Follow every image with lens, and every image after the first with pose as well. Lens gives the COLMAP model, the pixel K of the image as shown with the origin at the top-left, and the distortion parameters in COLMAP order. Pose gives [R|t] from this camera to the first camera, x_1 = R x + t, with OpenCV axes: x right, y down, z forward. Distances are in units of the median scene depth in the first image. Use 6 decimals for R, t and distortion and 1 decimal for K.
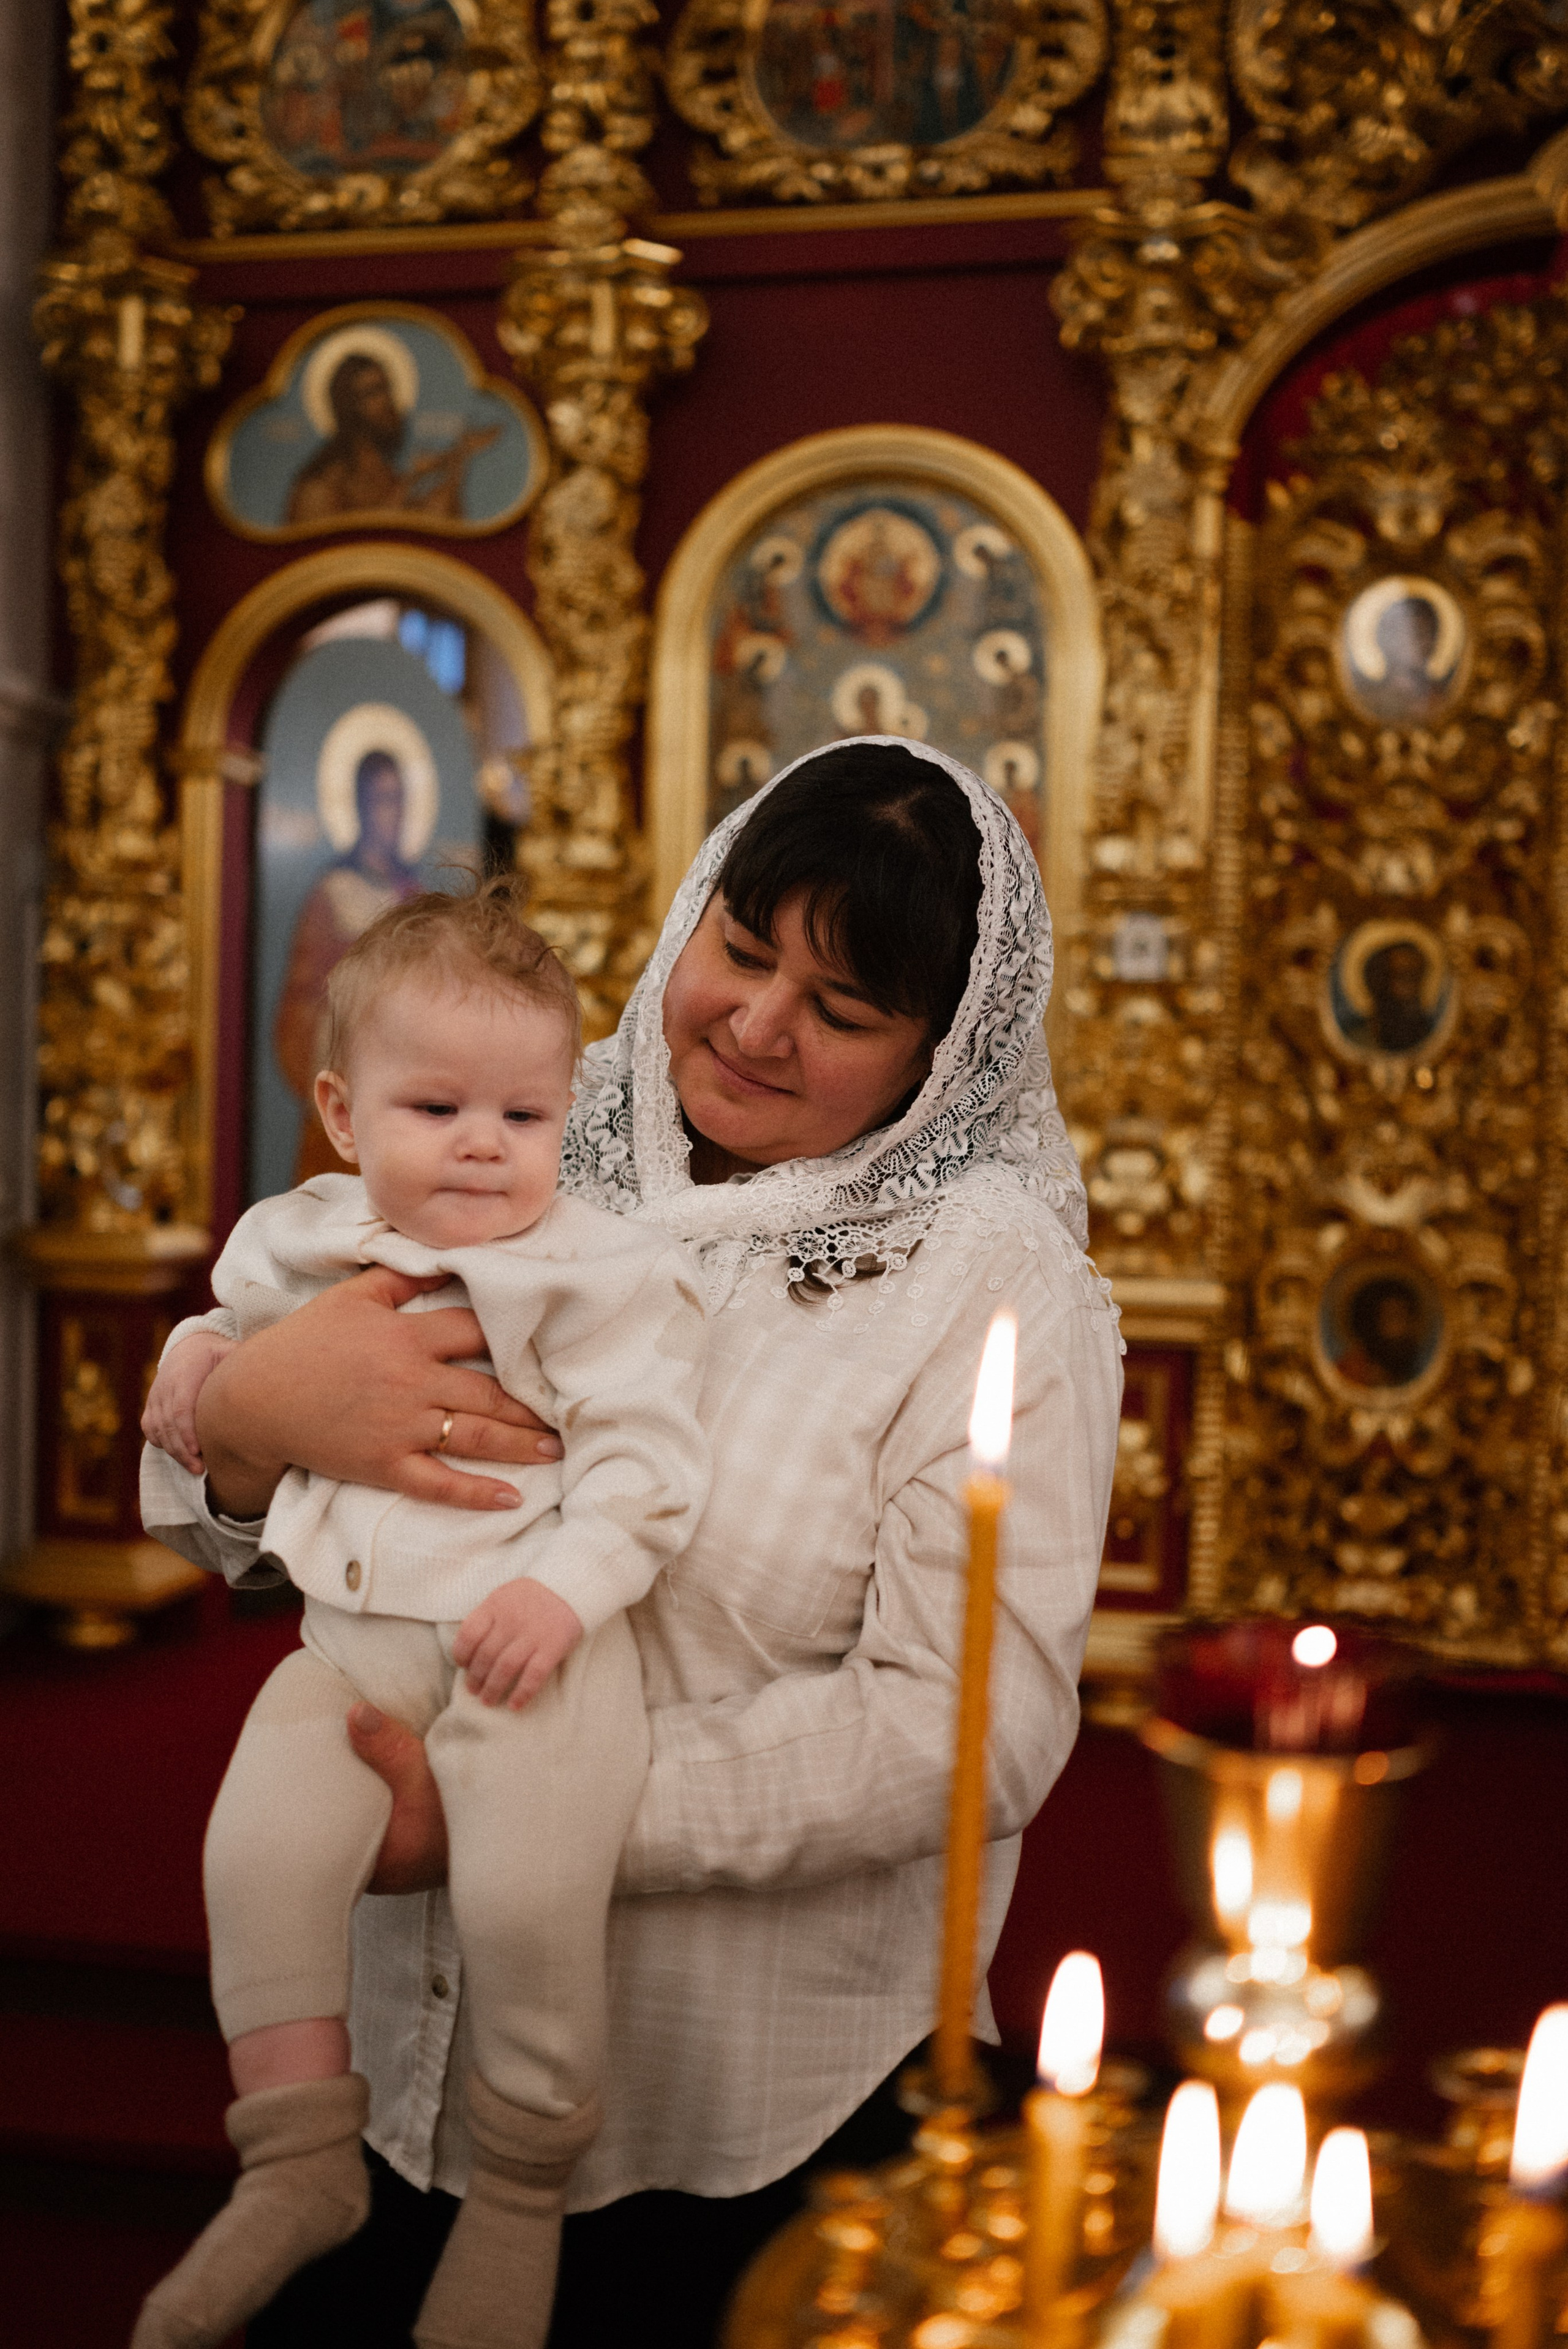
lens RADIAL K [[2214.9, 0, 789.1], [0, 2214.9, 1182.8], [0, 0, 1]] dist [-0.006382, 0.012477]
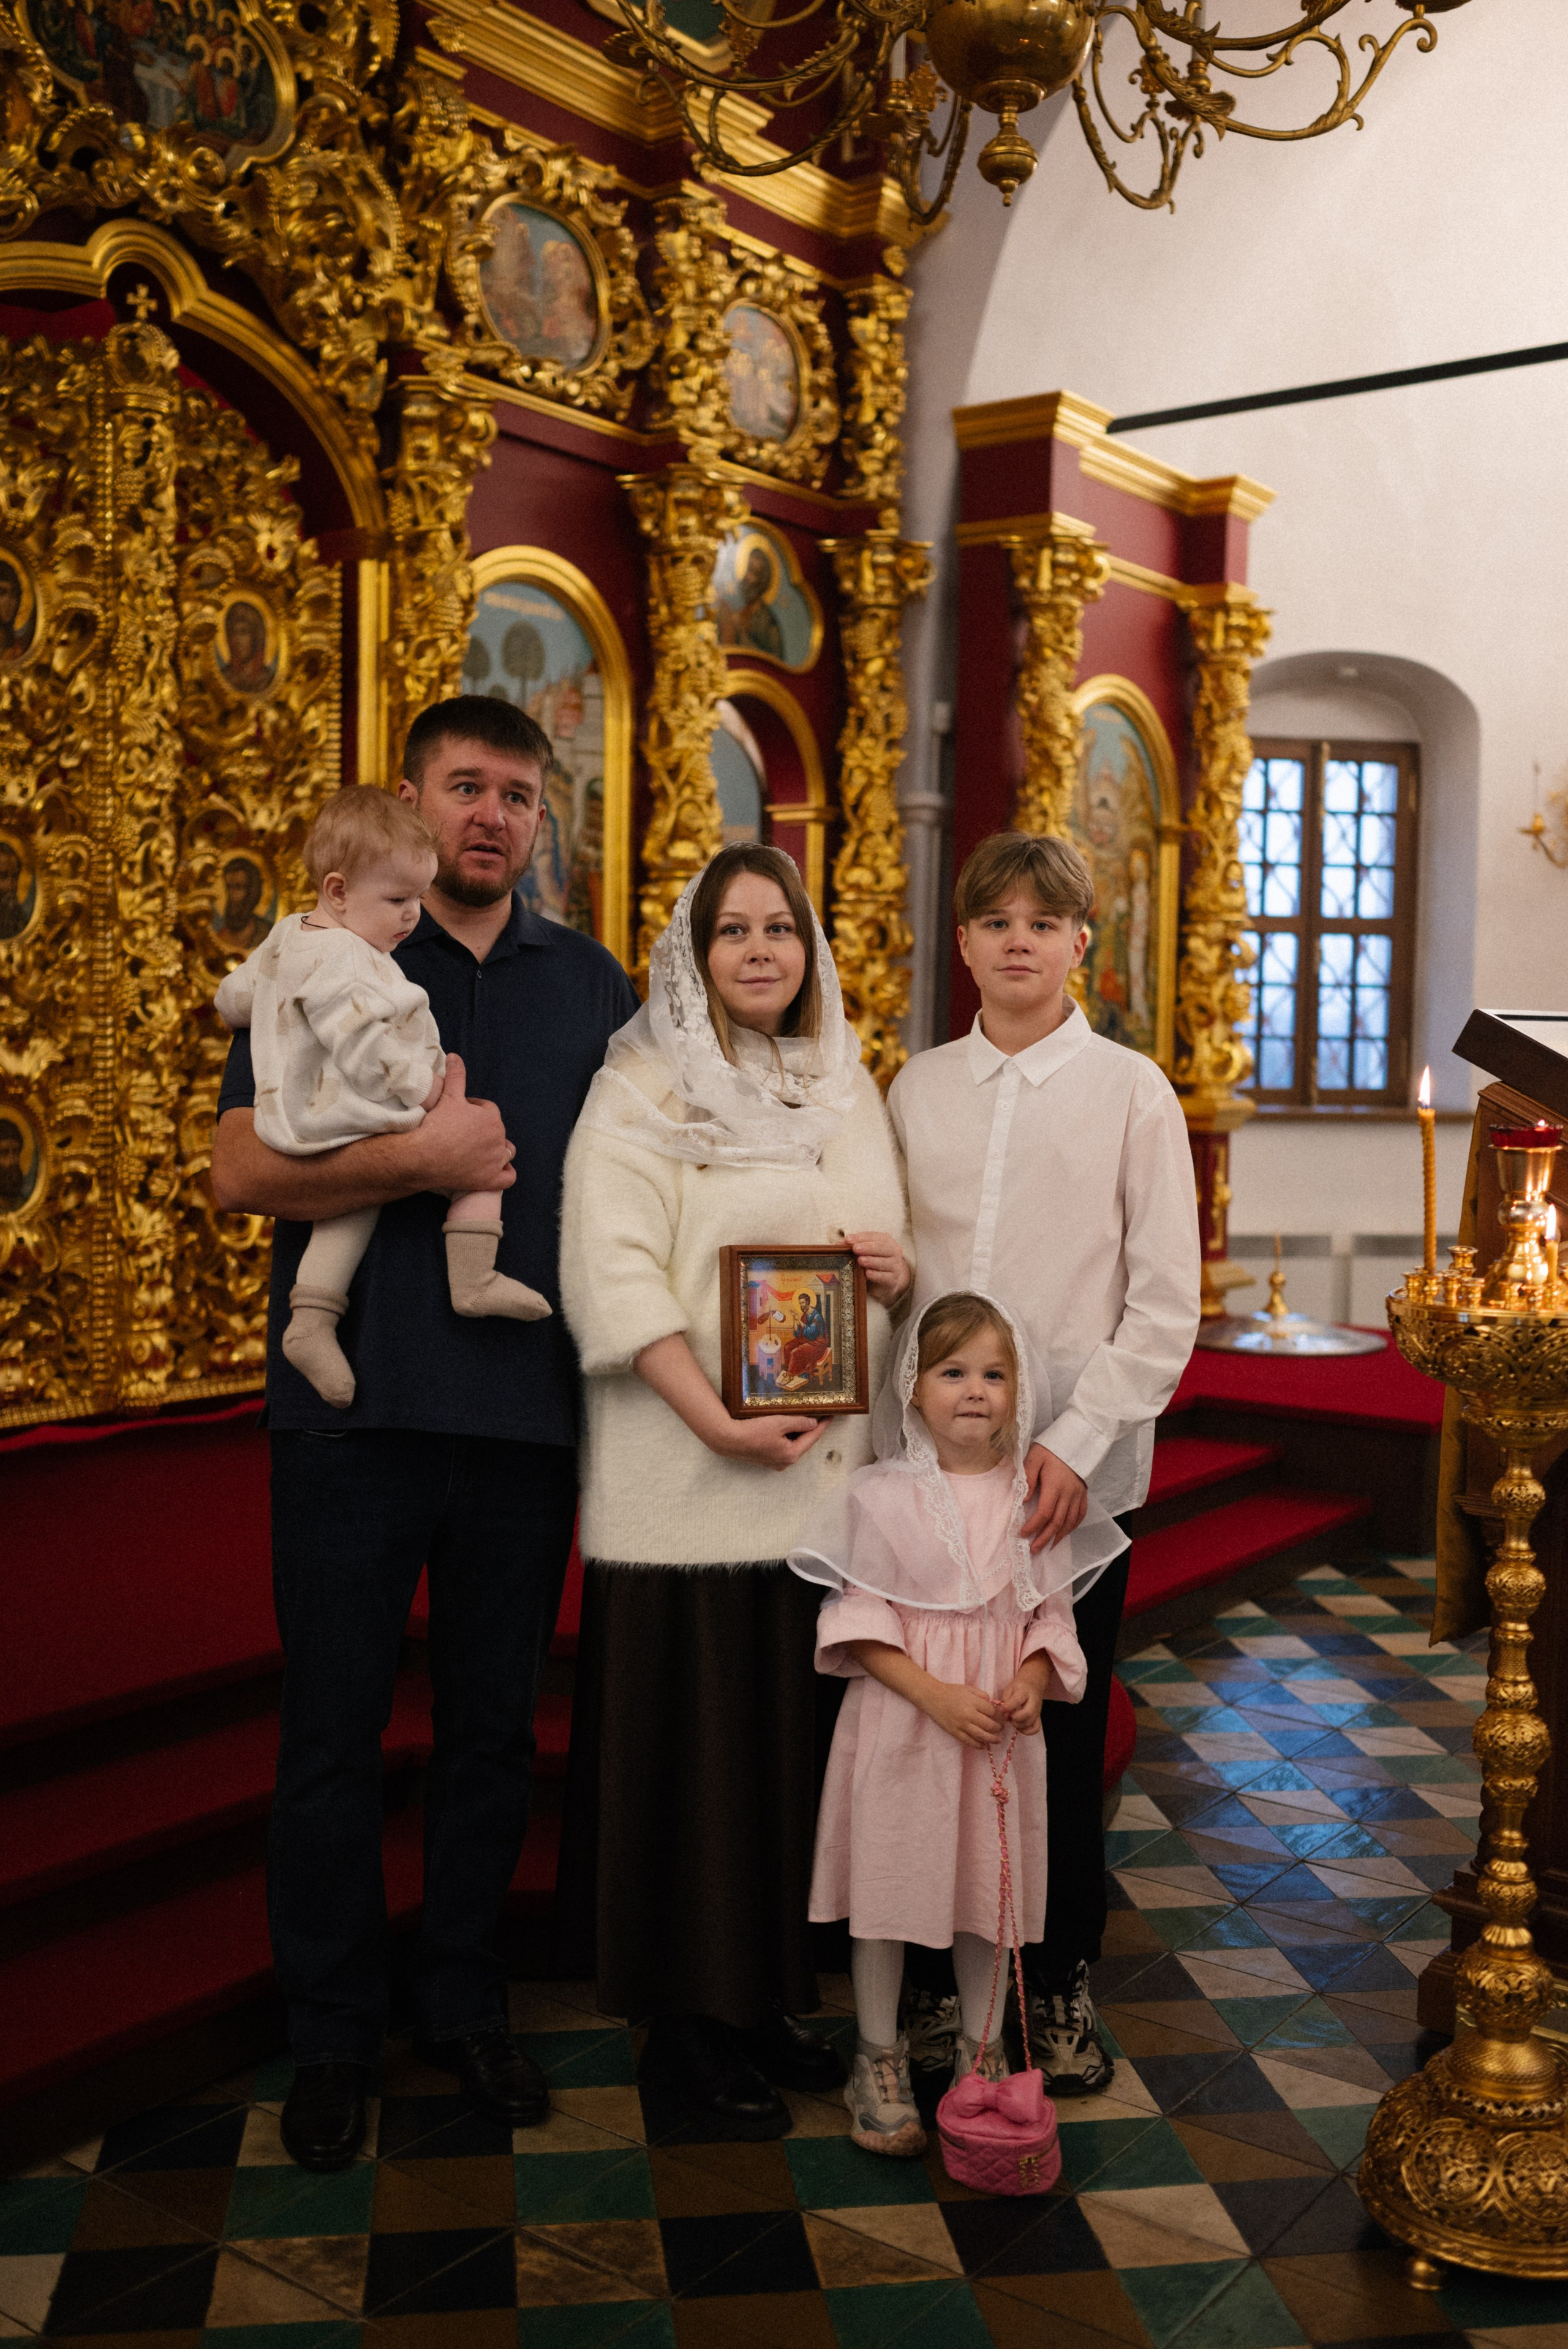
lens RADIAL K [[2217.6, 0, 786.1], [0, 2217.6, 1164.6], [0, 0, 1]] dist [-0.002626, 0.005185]
pose [[0.443371, -0.072324, 0.893415, -0.627638], [0.023659, 0.997336, 0.068995, -0.007038], [-0.896026, -0.009453, 0.443901, 0.063913]]
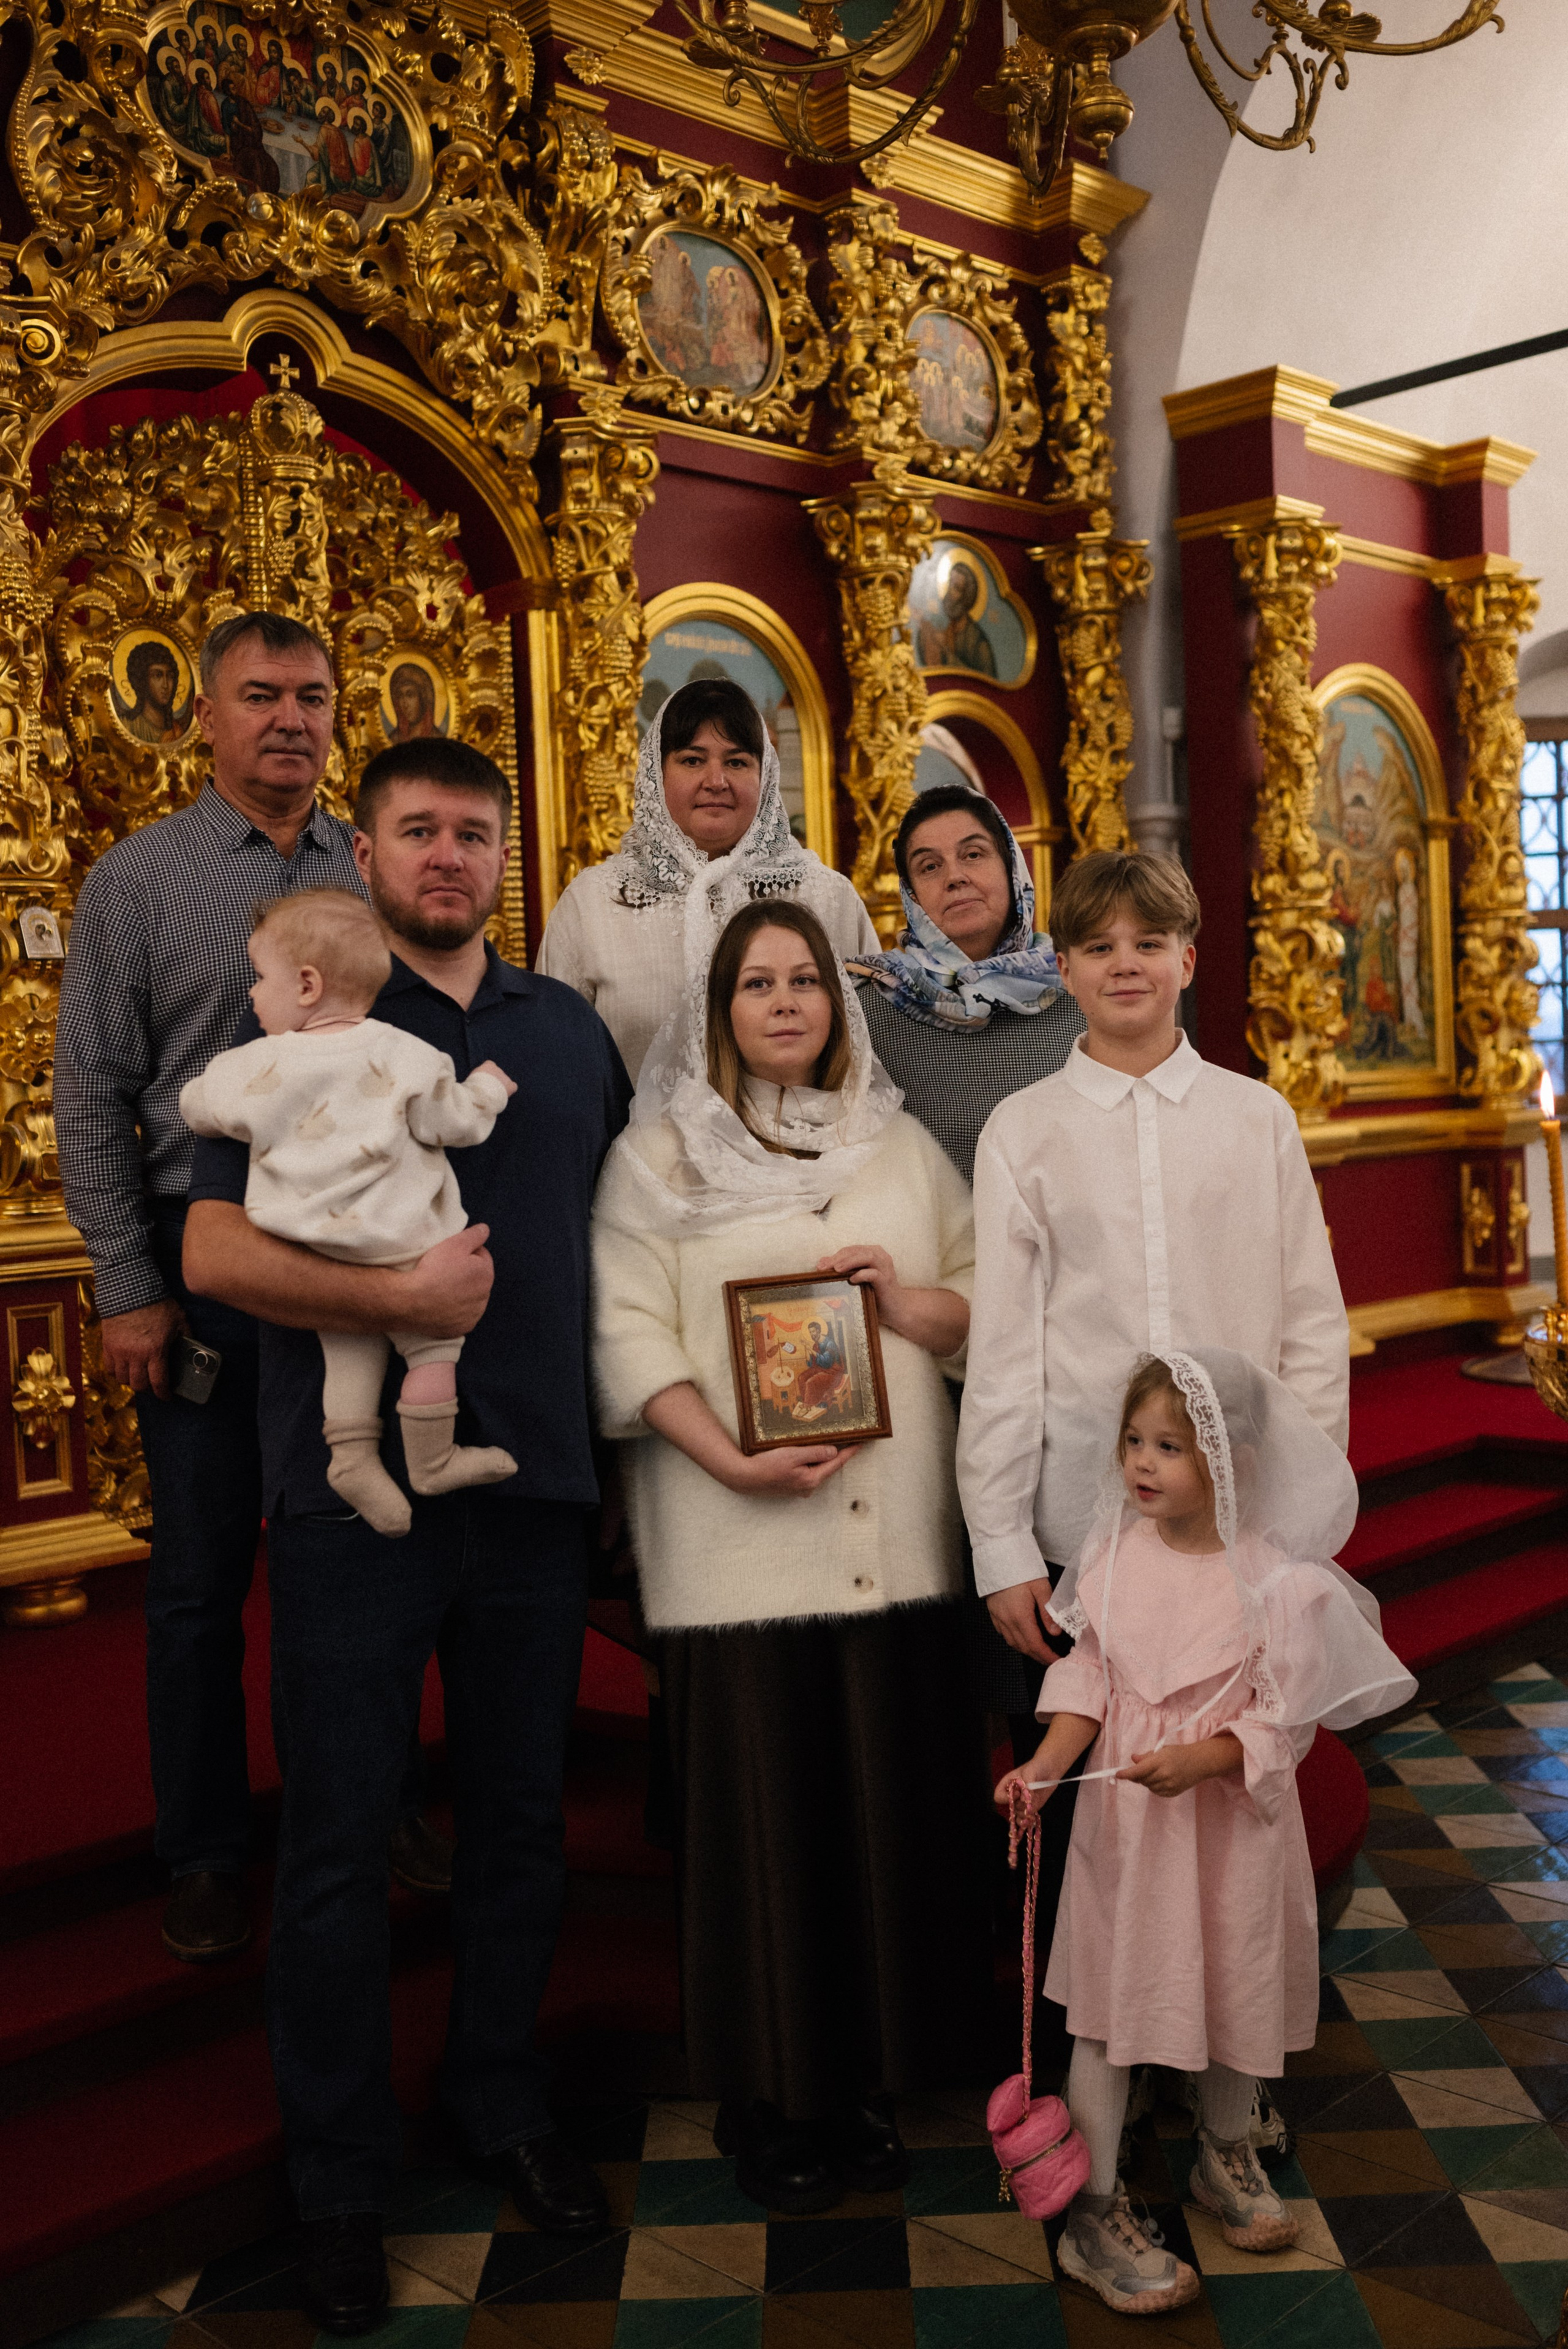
lens RADIAL K [[2262.6, 0, 794.3], [0, 2262.6, 1174.5], [0, 0, 1]] dist [-0.011535, 0.016406]
pose [[0.568071, -0.086124, 0.818461, -0.545623], [0.084333, 0.995366, 0.046205, -0.002963], [-0.818647, 0.042776, 0.572702, 0.014349]]
